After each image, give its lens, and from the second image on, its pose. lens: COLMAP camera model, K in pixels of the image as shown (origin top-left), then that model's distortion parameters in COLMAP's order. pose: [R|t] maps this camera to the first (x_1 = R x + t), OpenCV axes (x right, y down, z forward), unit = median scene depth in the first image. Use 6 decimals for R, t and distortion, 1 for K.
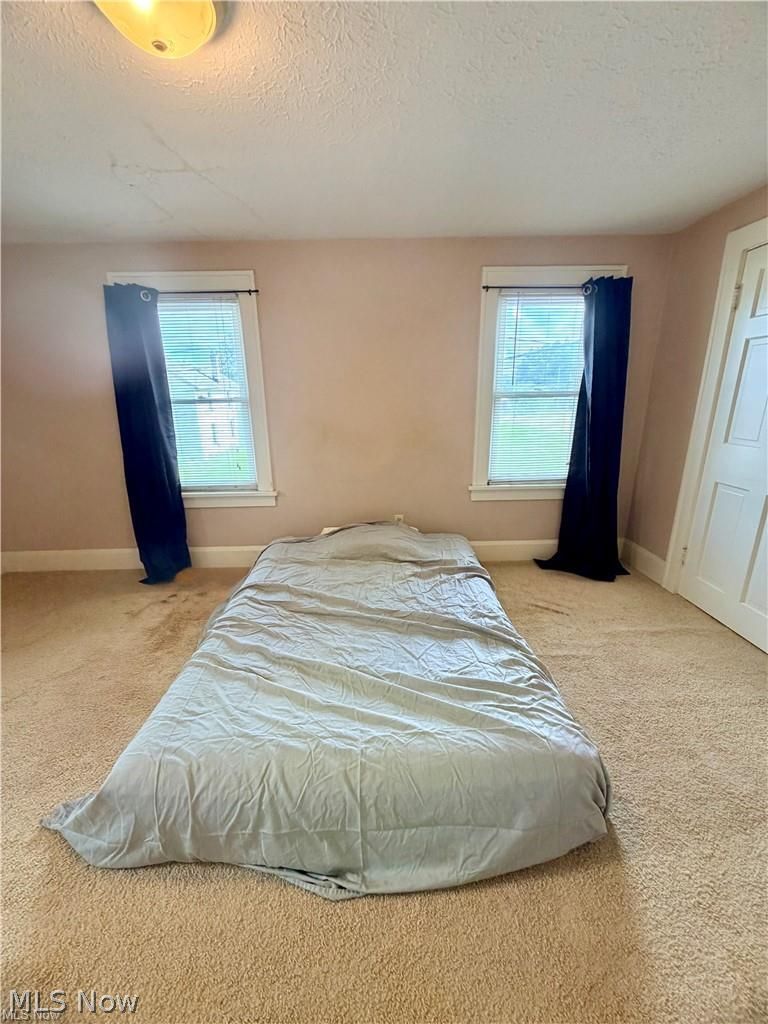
lens RADIAL K [[406.3, 0, 378.7], [0, 406.3, 510.2], [0, 0, 1]] dist [0.000047, 0.000594]
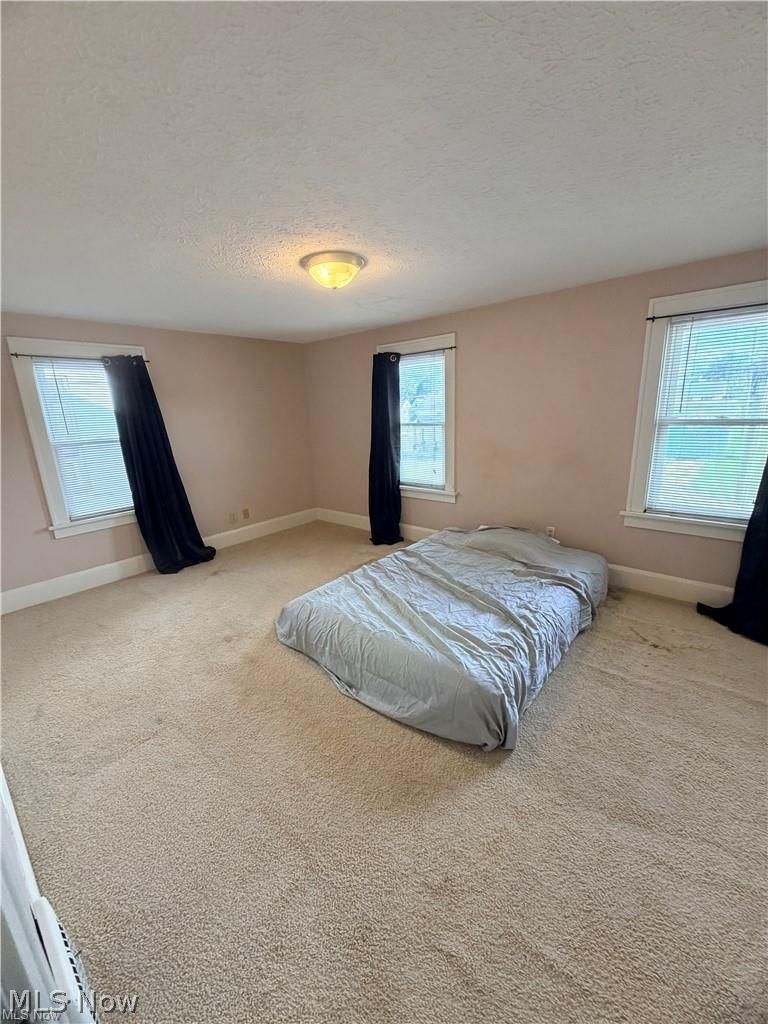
lens RADIAL K [[406.3, 0, 381.7], [0, 406.3, 511.4], [0, 0, 1]] dist [0.000047, 0.000594]
pose [[0.745940, 0.153653, -0.648047, 0.576899], [-0.155732, 0.986289, 0.054595, -0.026321], [0.647550, 0.060197, 0.759641, -0.211804]]
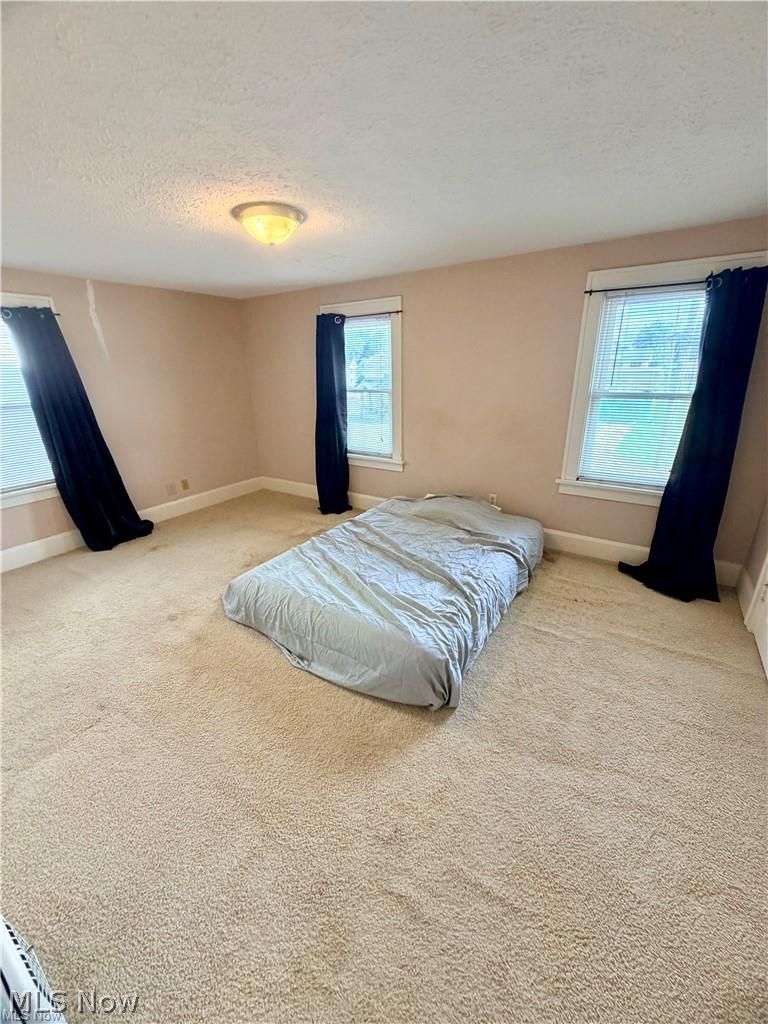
lens RADIAL K [[406.3, 0, 381.4], [0, 406.3, 510.9], [0, 0, 1]] dist [0.000047, 0.000594]
pose [[0.823075, 0.192406, -0.534349, 0.573398], [-0.149230, 0.981073, 0.123396, -0.052156], [0.547977, -0.021824, 0.836209, -0.209239]]
